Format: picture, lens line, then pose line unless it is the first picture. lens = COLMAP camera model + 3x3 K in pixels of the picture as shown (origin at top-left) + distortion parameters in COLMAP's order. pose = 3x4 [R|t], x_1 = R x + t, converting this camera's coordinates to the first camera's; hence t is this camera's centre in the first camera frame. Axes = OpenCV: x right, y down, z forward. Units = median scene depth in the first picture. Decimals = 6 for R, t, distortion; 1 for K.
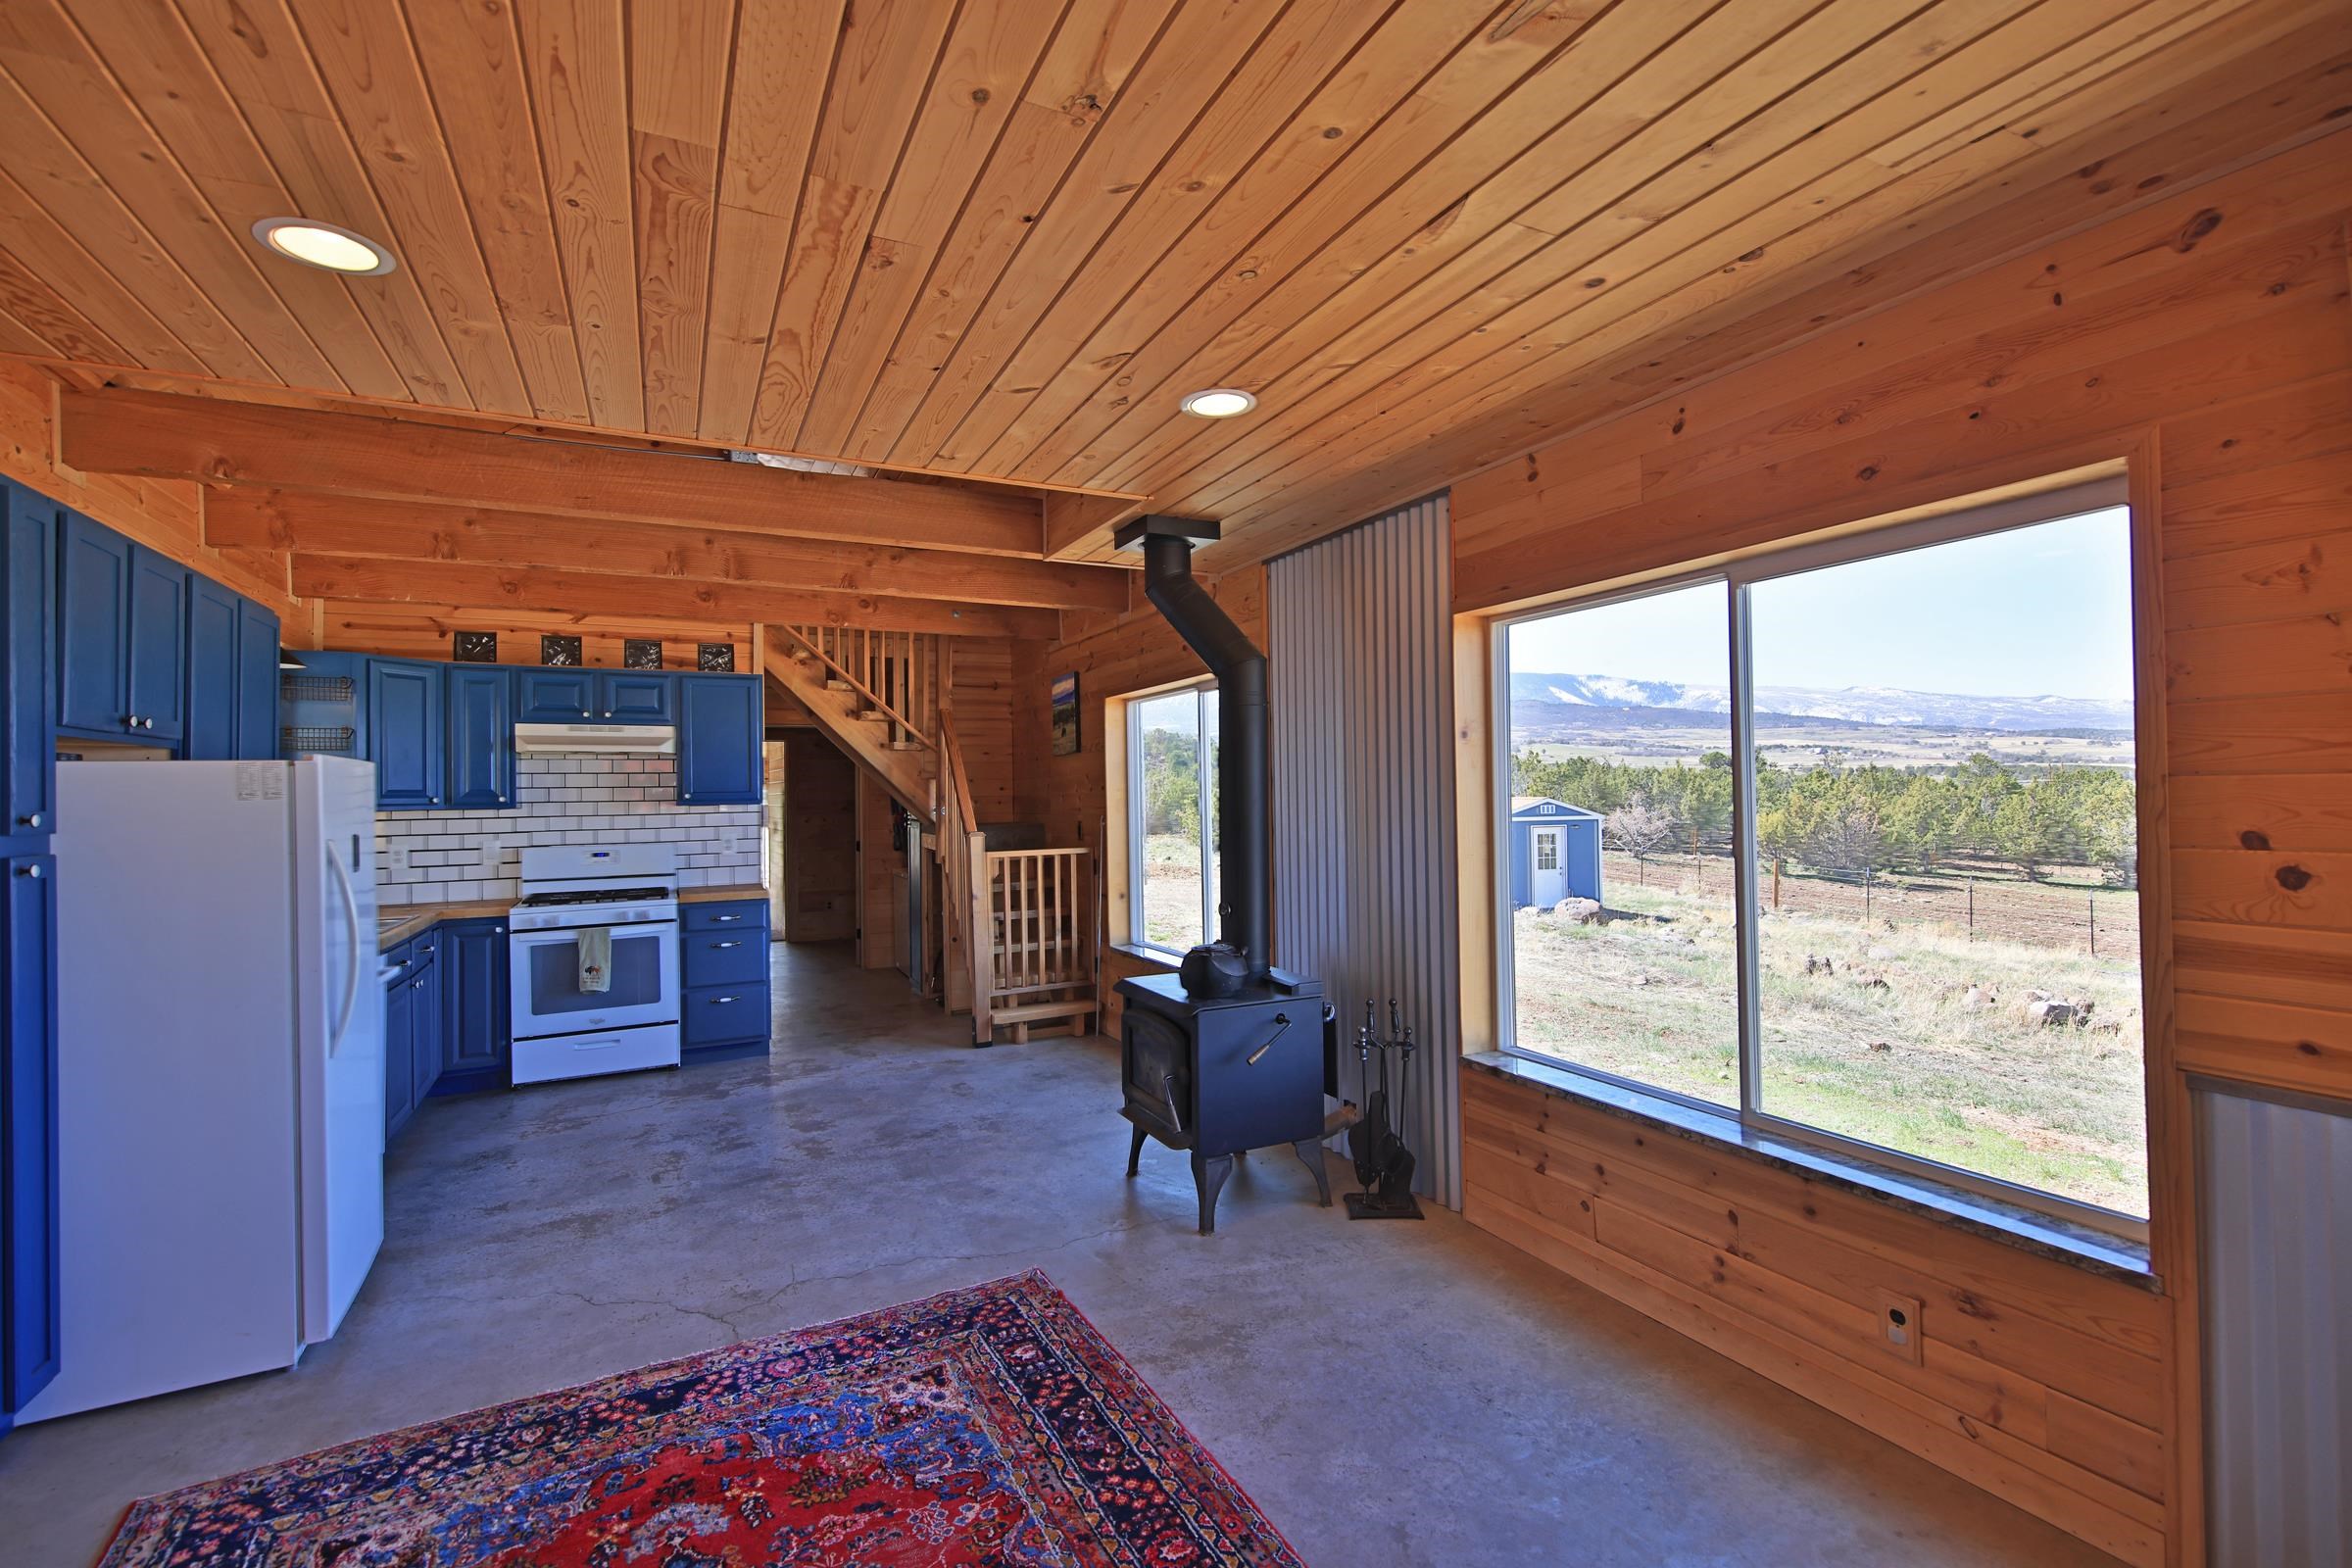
lens RADIAL K [[1045.5, 0, 1176.0], [0, 1045.5, 781.6], [0, 0, 1]] dist [0.000151, -0.000081]
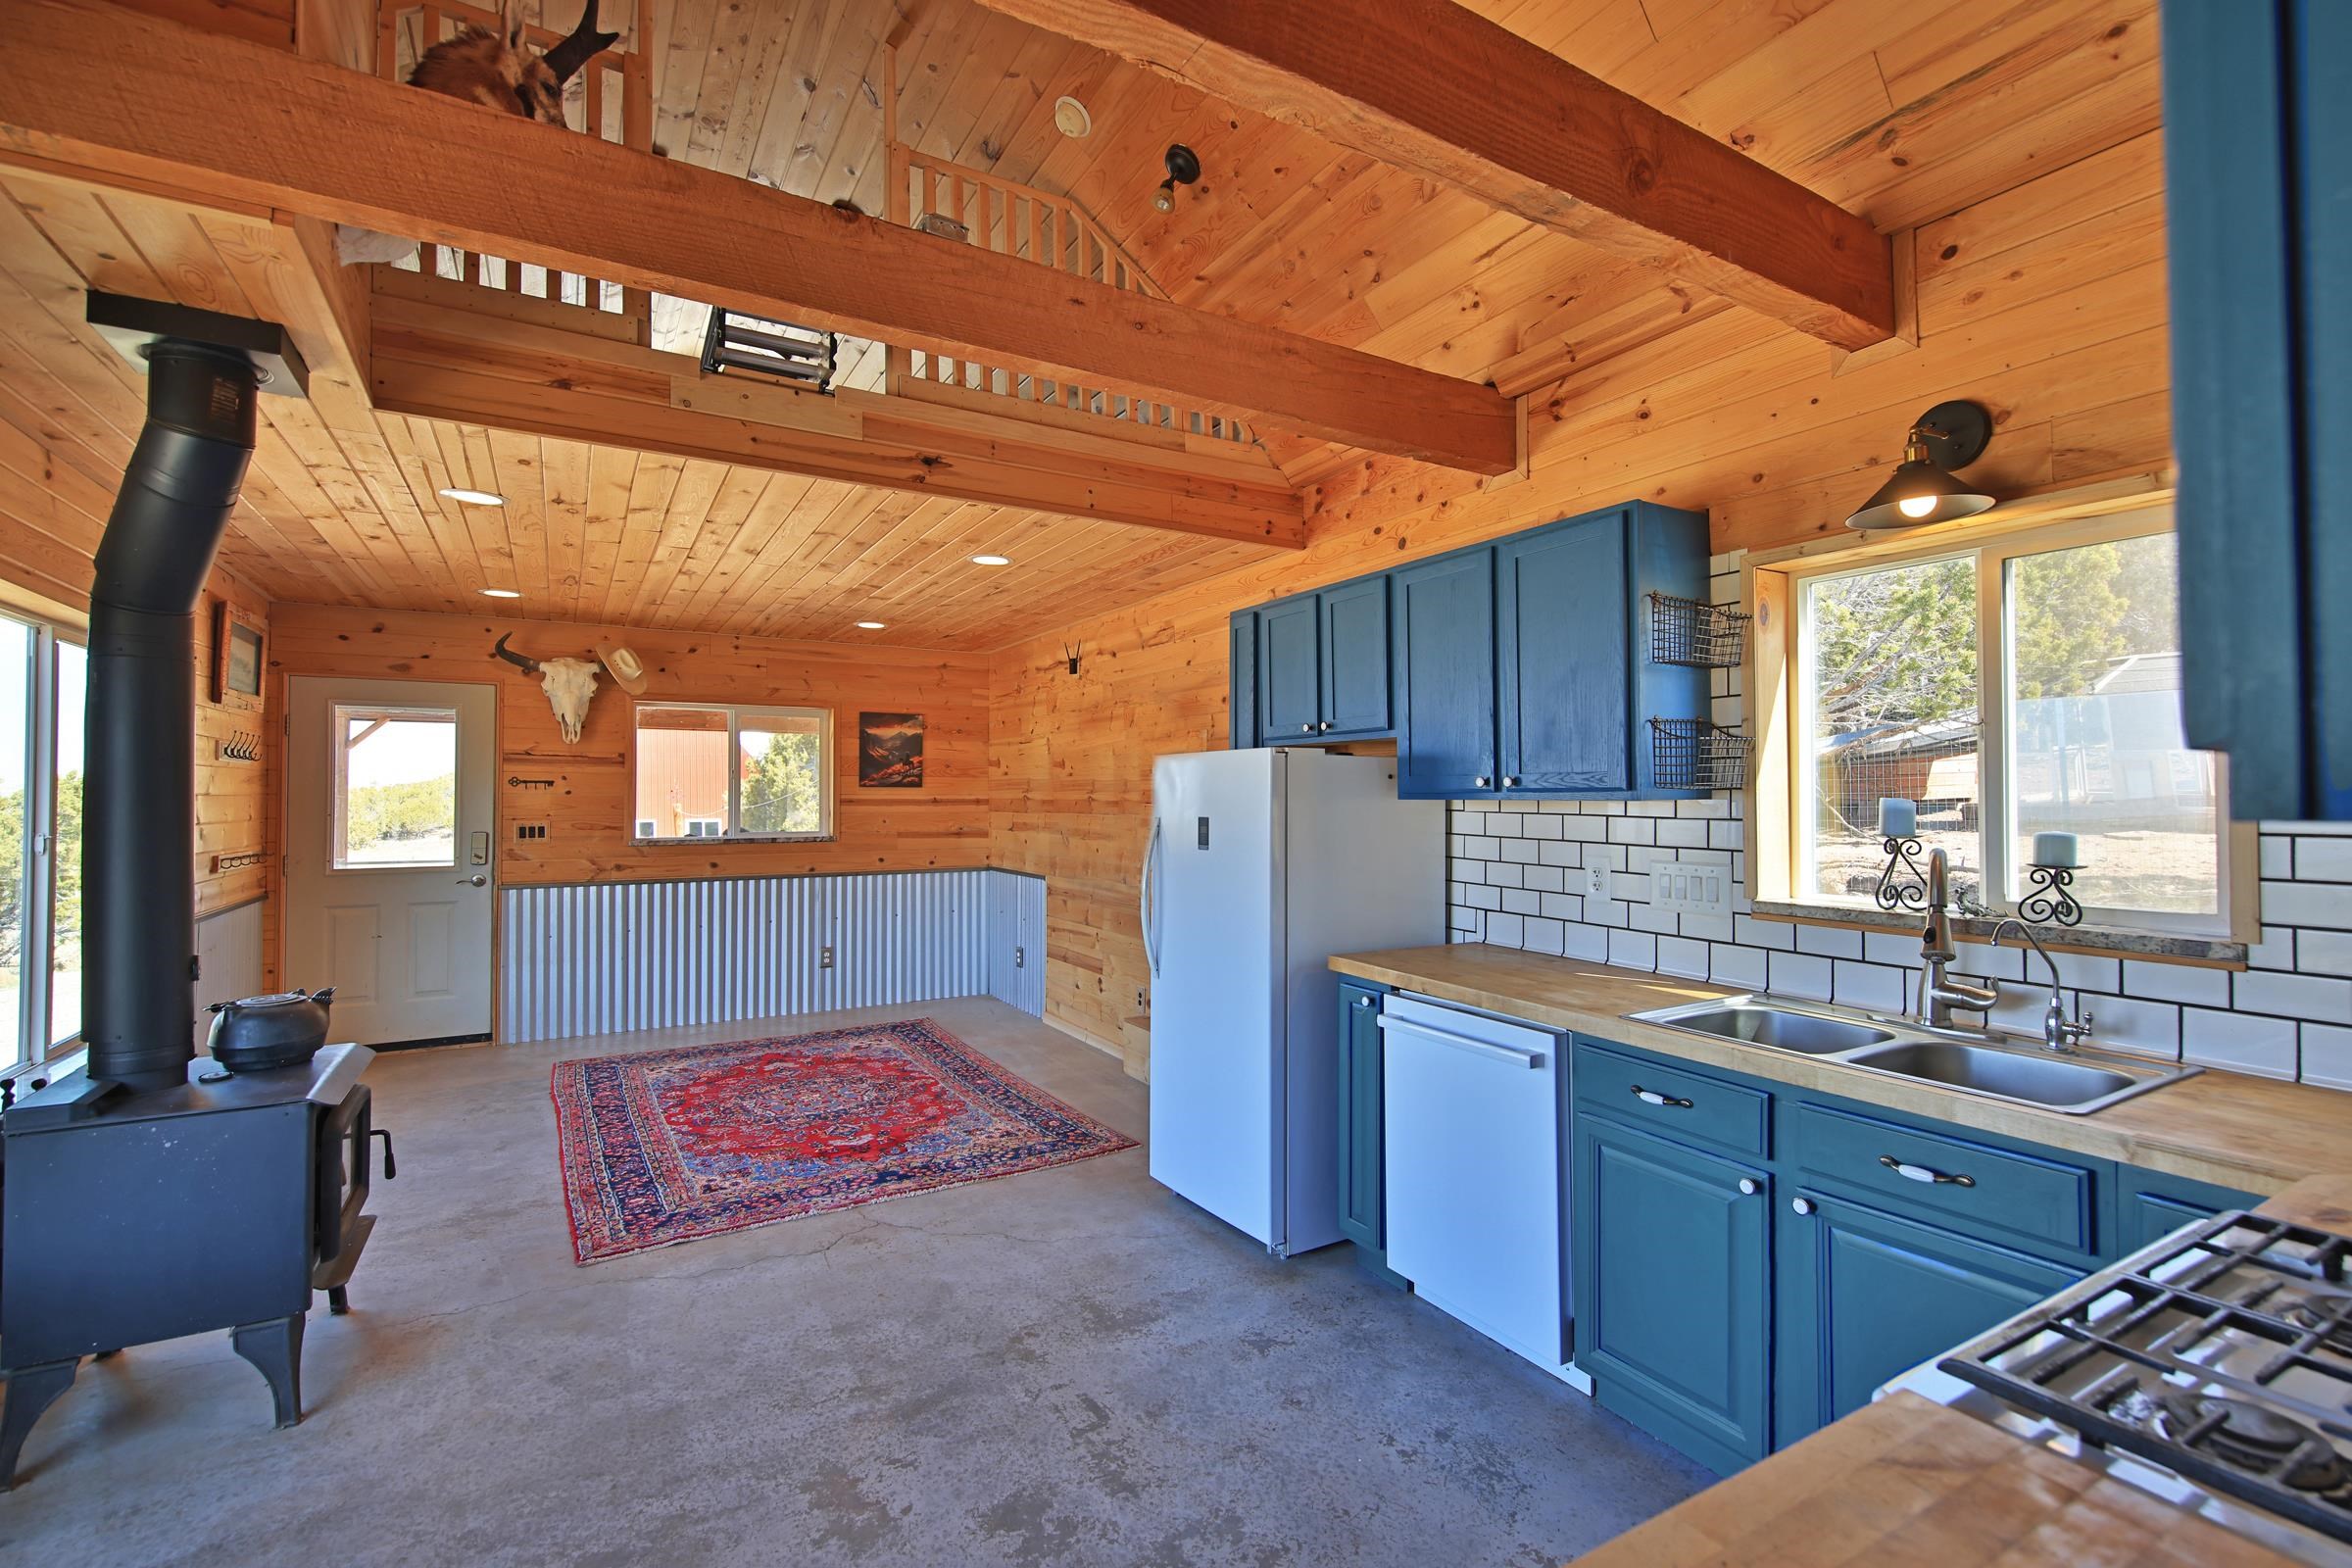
lens RADIAL K [[1045.5, 0, 1172.7], [0, 1045.5, 782.2], [0, 0, 1]] dist [0.000151, -0.000081]
pose [[-0.997524, 0.016324, -0.068402, -0.627839], [0.017905, 0.999585, -0.022564, 0.034473], [0.068005, -0.023733, -0.997403, 2.009433]]
